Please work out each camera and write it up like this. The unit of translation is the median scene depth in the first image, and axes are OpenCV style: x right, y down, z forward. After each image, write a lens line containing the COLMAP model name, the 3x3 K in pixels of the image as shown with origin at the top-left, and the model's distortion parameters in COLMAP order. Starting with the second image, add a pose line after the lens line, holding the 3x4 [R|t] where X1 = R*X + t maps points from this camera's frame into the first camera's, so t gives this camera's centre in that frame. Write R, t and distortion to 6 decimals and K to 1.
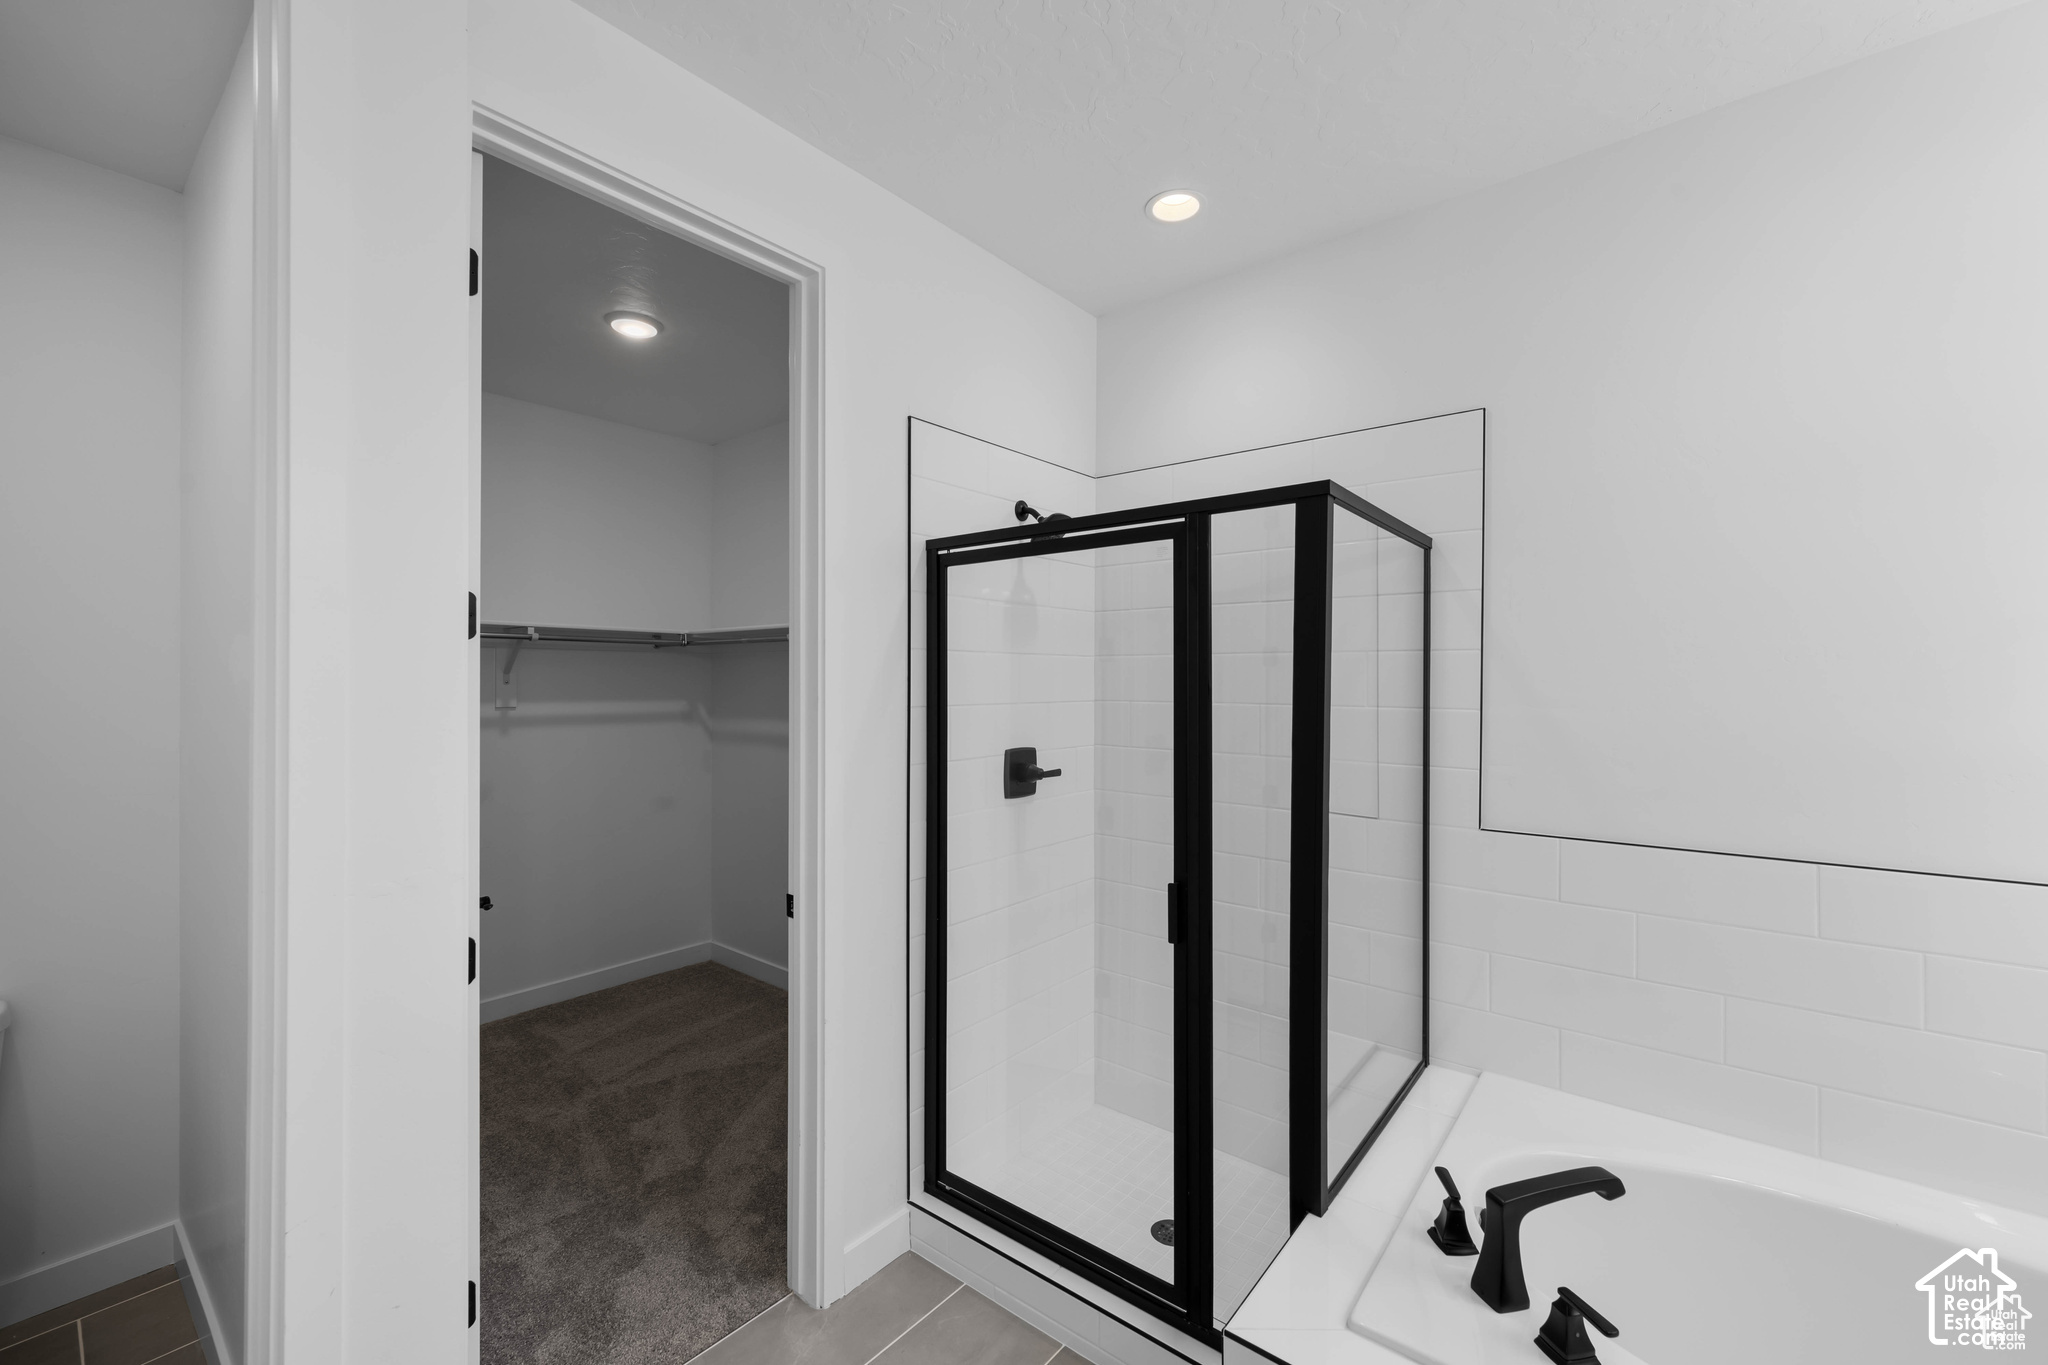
lens RADIAL K [[827.8, 0, 1028.8], [0, 827.8, 679.4], [0, 0, 1]] dist [0.000531, -0.000154]
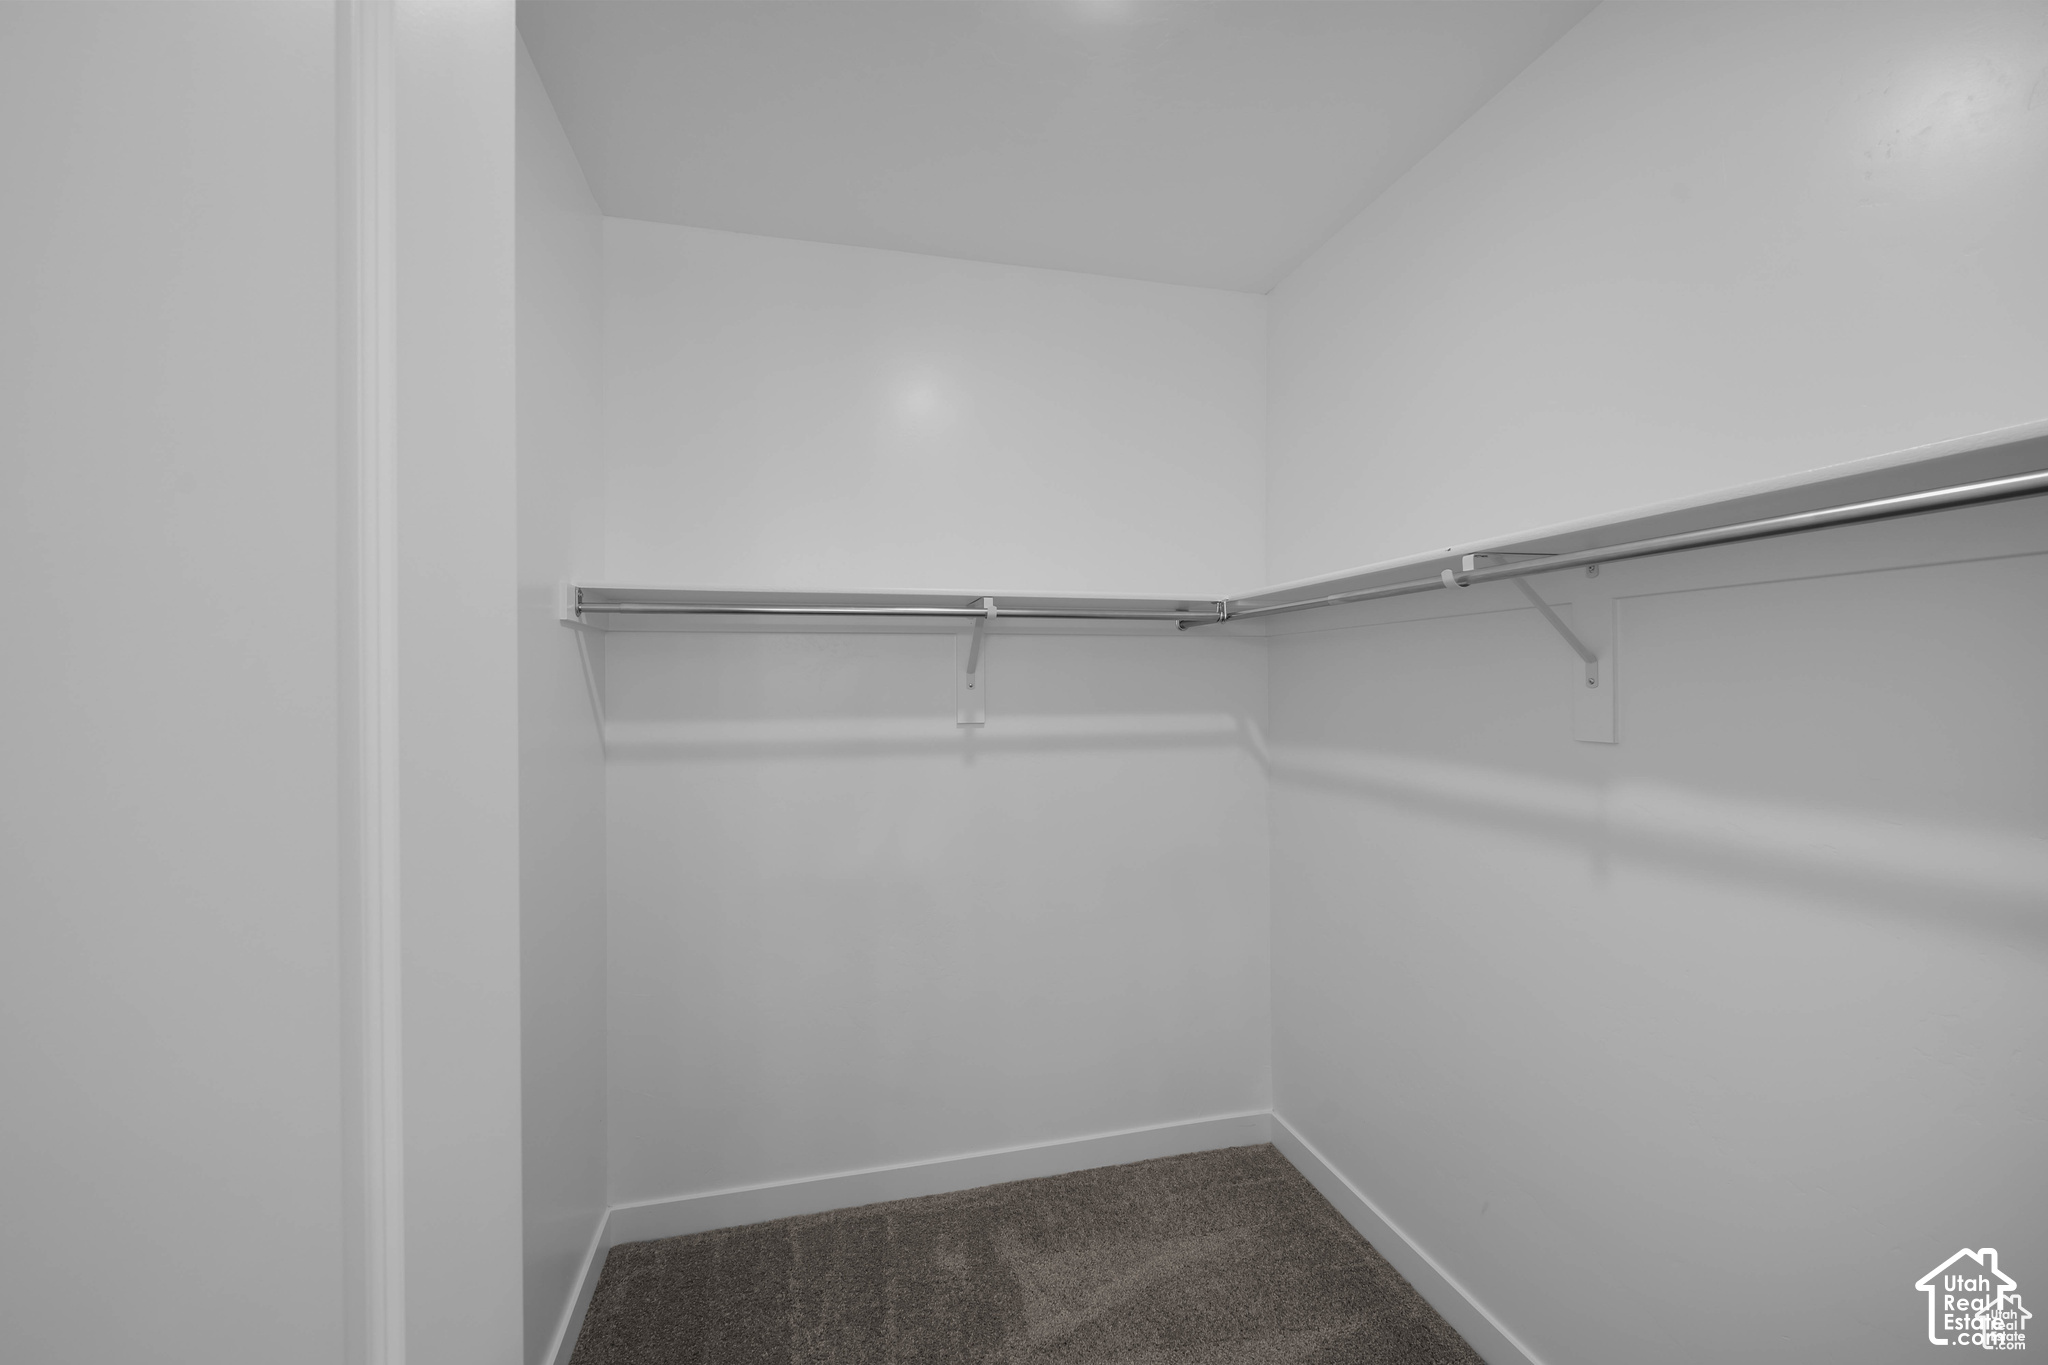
lens RADIAL K [[827.8, 0, 1031.5], [0, 827.8, 679.5], [0, 0, 1]] dist [0.000531, -0.000154]
pose [[0.803116, -0.006333, -0.595789, -0.202889], [0.008248, 0.999966, 0.000488, -0.001517], [0.595765, -0.005306, 0.803141, 0.515425]]
